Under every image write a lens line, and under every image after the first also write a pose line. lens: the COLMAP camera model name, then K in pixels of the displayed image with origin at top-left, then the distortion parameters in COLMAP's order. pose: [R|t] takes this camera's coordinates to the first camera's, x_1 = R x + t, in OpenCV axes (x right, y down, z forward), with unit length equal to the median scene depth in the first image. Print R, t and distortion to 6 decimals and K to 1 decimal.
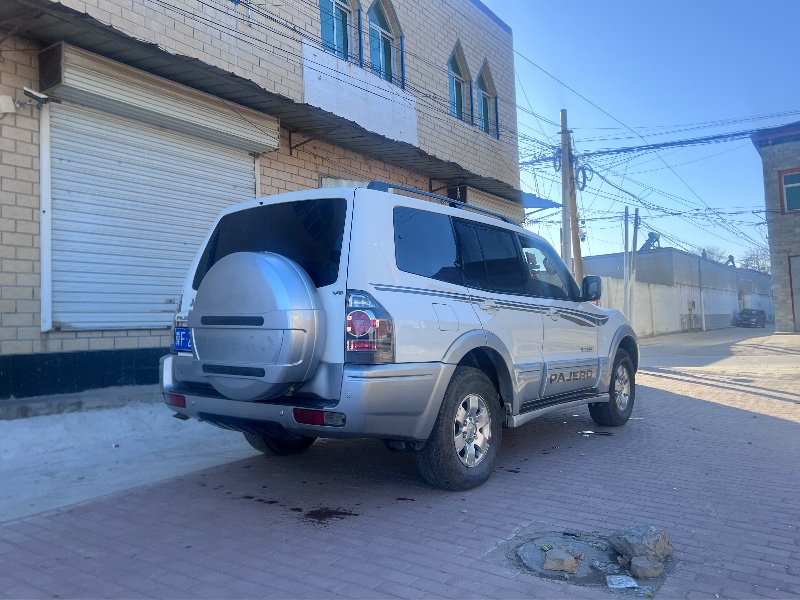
lens RADIAL K [[643.2, 0, 400.0], [0, 643.2, 300.0], [0, 0, 1]] dist [-0.001120, -0.002568]
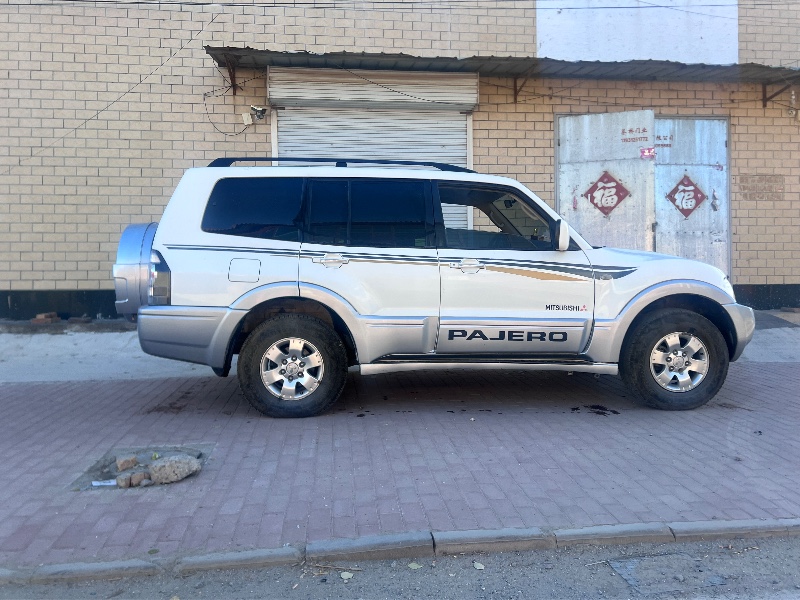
lens RADIAL K [[643.2, 0, 400.0], [0, 643.2, 300.0], [0, 0, 1]] dist [-0.001120, -0.002568]
pose [[0.651520, 0.047965, -0.757113, 0.733669], [0.020841, 0.996491, 0.081065, -0.004829], [0.758345, -0.068594, 0.648234, 0.280558]]
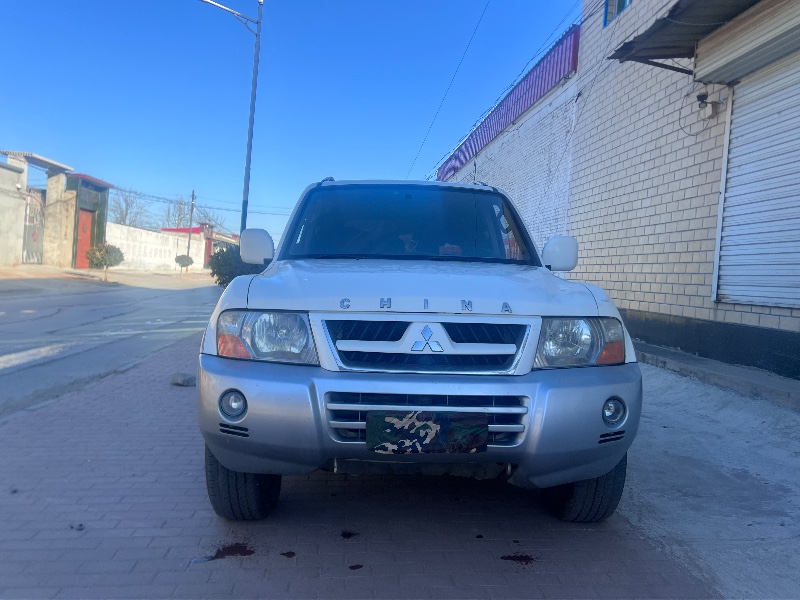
lens RADIAL K [[643.2, 0, 400.0], [0, 643.2, 300.0], [0, 0, 1]] dist [-0.001120, -0.002568]
pose [[-0.779990, 0.007028, -0.625753, 0.597496], [-0.010379, 0.999654, 0.024165, 0.025596], [0.625706, 0.025343, -0.779647, 1.603155]]
